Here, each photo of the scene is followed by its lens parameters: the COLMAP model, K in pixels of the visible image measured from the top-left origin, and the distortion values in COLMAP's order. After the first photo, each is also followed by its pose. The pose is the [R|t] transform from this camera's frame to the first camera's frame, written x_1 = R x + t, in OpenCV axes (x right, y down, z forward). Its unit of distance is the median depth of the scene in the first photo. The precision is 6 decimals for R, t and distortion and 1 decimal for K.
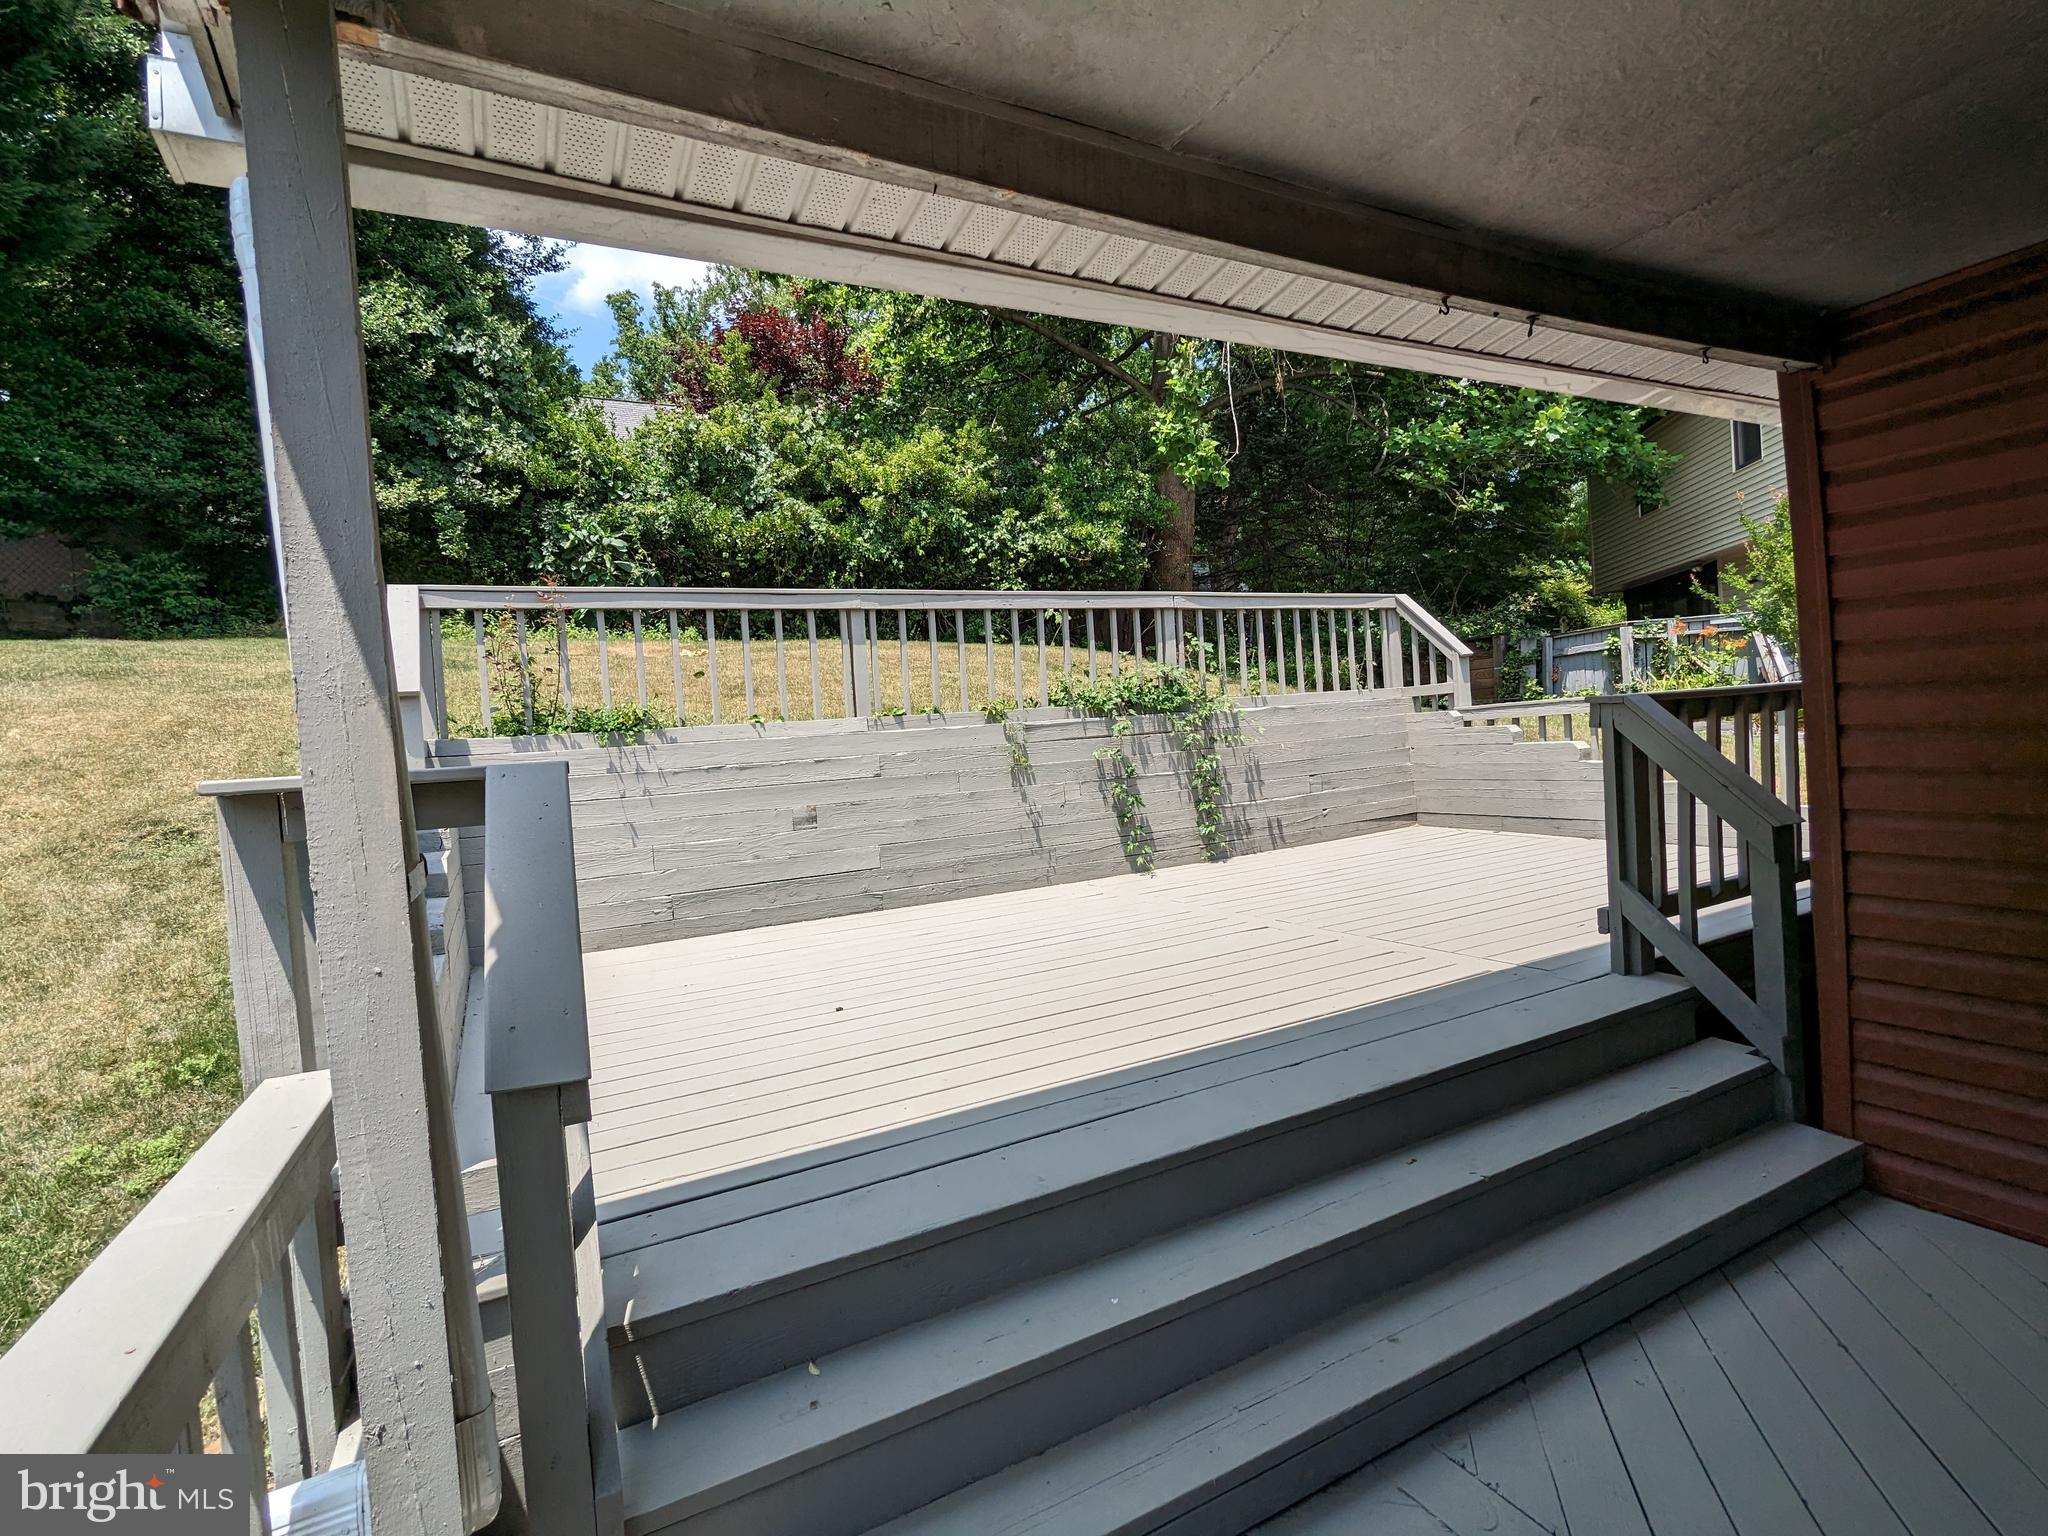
lens RADIAL K [[962.1, 0, 1027.6], [0, 962.1, 763.4], [0, 0, 1]] dist [-0.001668, 0.000378]
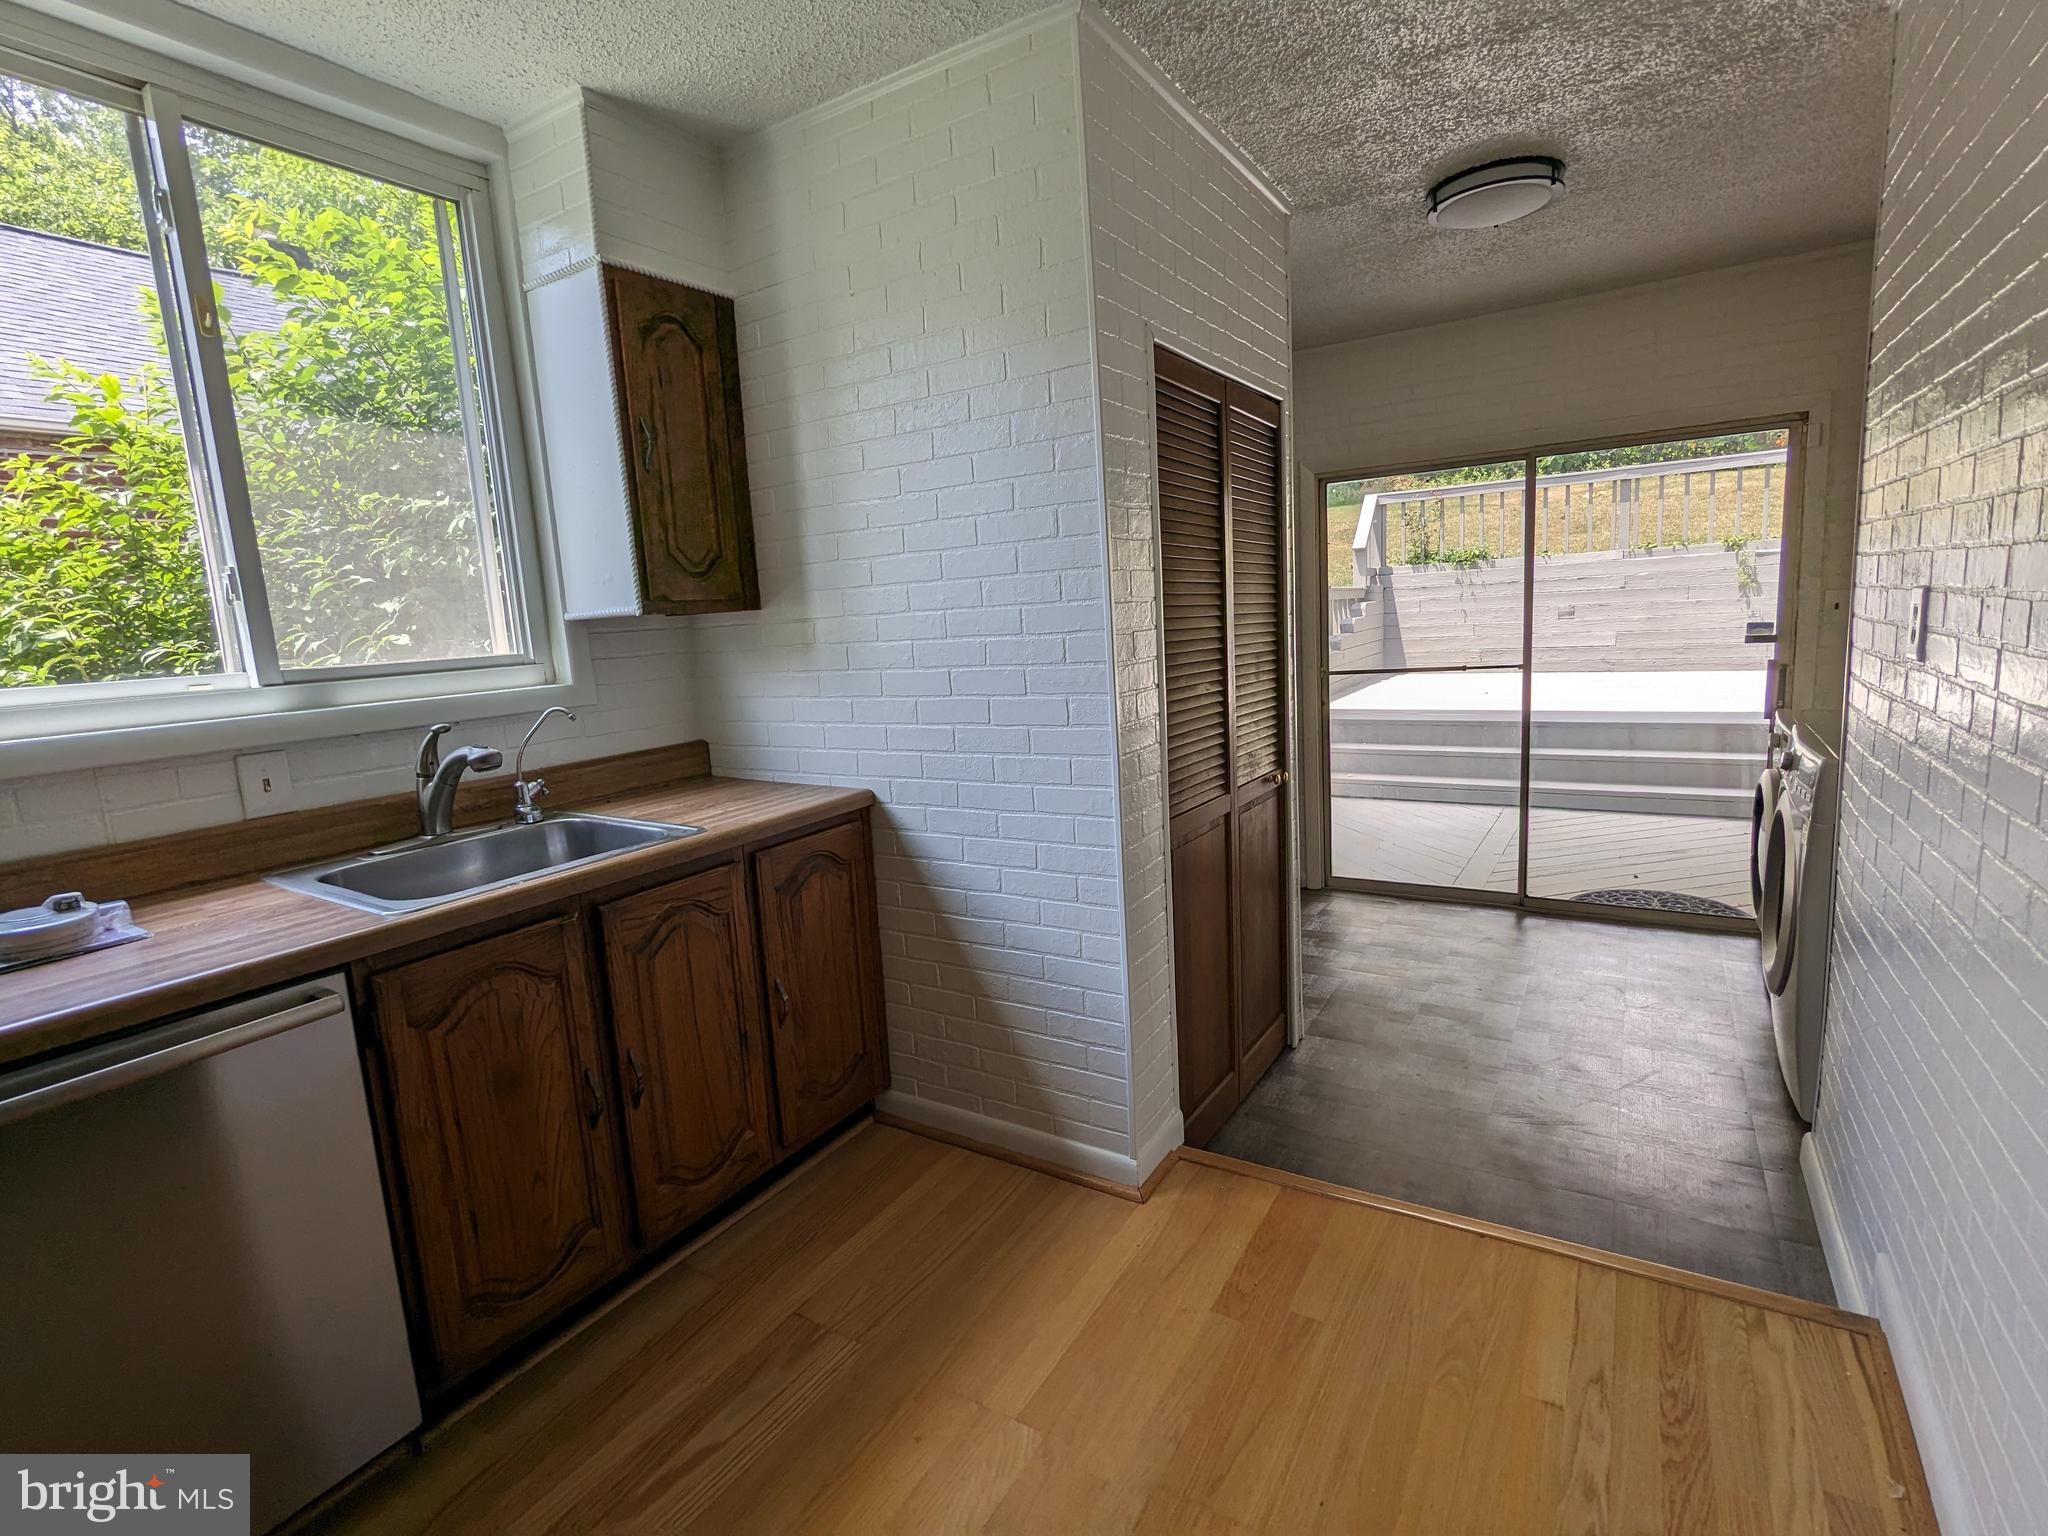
lens RADIAL K [[977.3, 0, 1028.2], [0, 977.3, 761.7], [0, 0, 1]] dist [0.002053, 0.000570]
pose [[0.502766, 0.171185, -0.847303, 0.510491], [0.000563, 0.980130, 0.198354, -0.017728], [0.864422, -0.100203, 0.492680, -0.446683]]
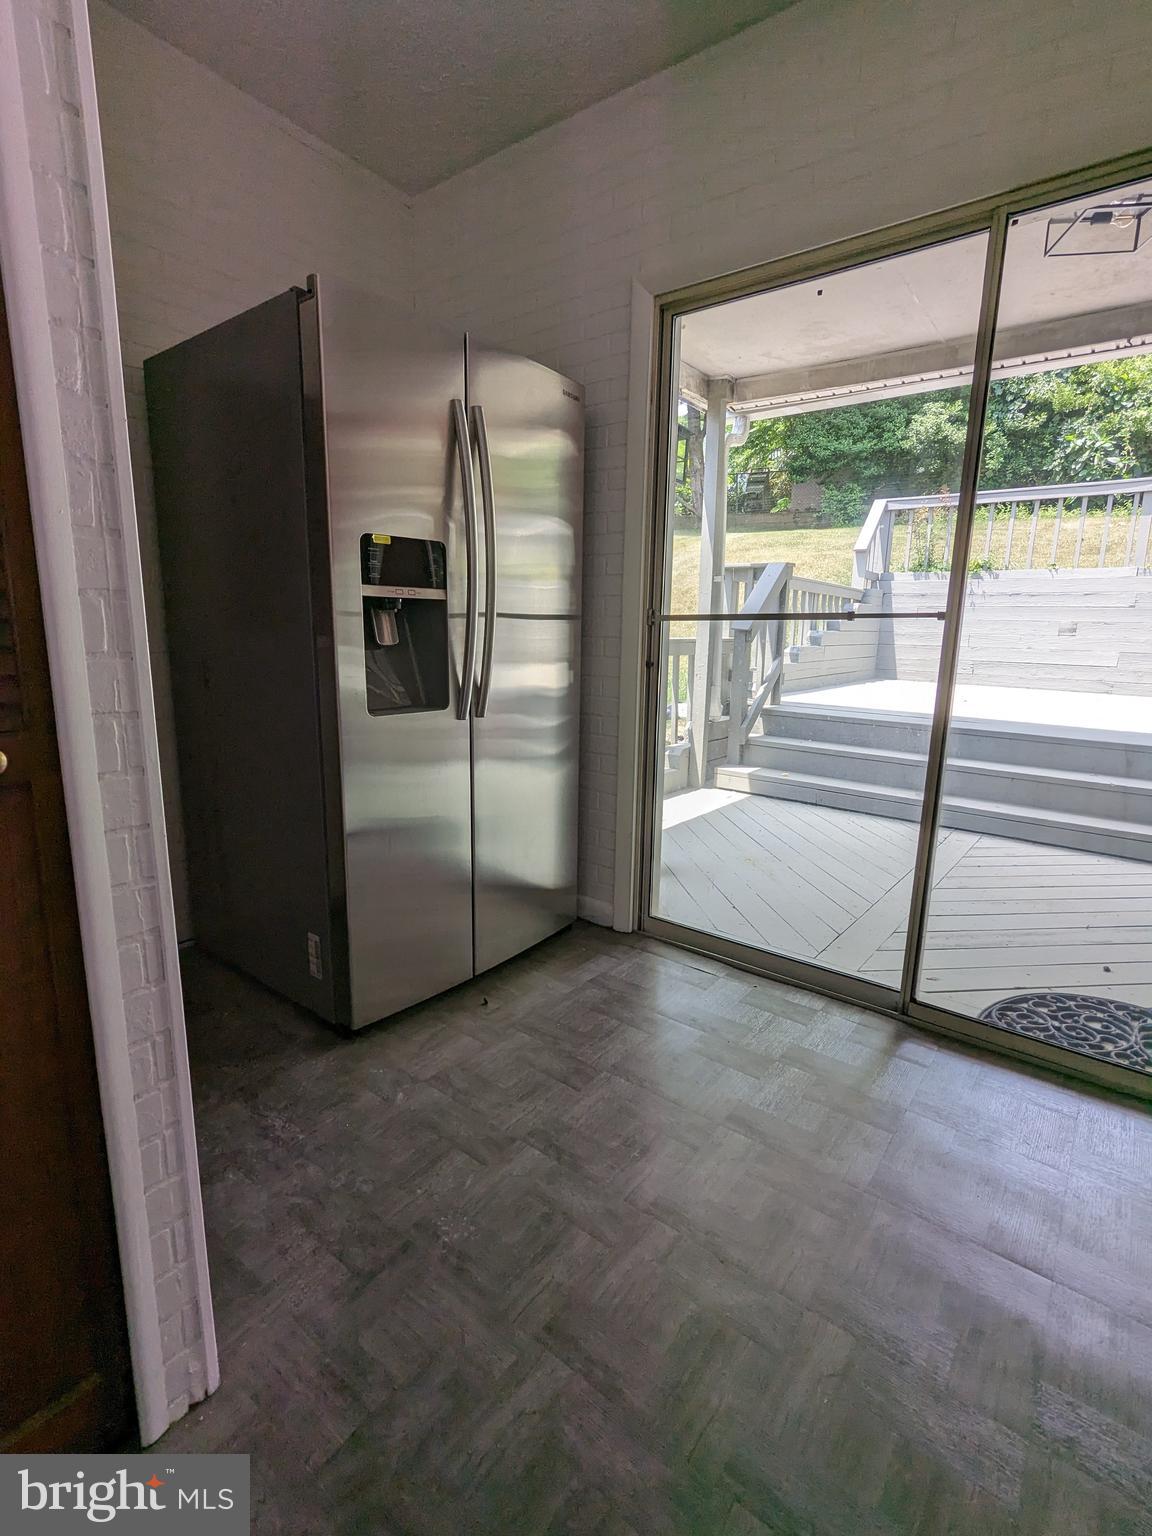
lens RADIAL K [[733.0, 0, 576.5], [0, 733.0, 763.3], [0, 0, 1]] dist [0.002053, 0.000570]
pose [[0.409470, 0.246277, -0.878454, 0.371940], [-0.075603, 0.968724, 0.236343, 0.030003], [0.909185, -0.030362, 0.415283, -0.185754]]
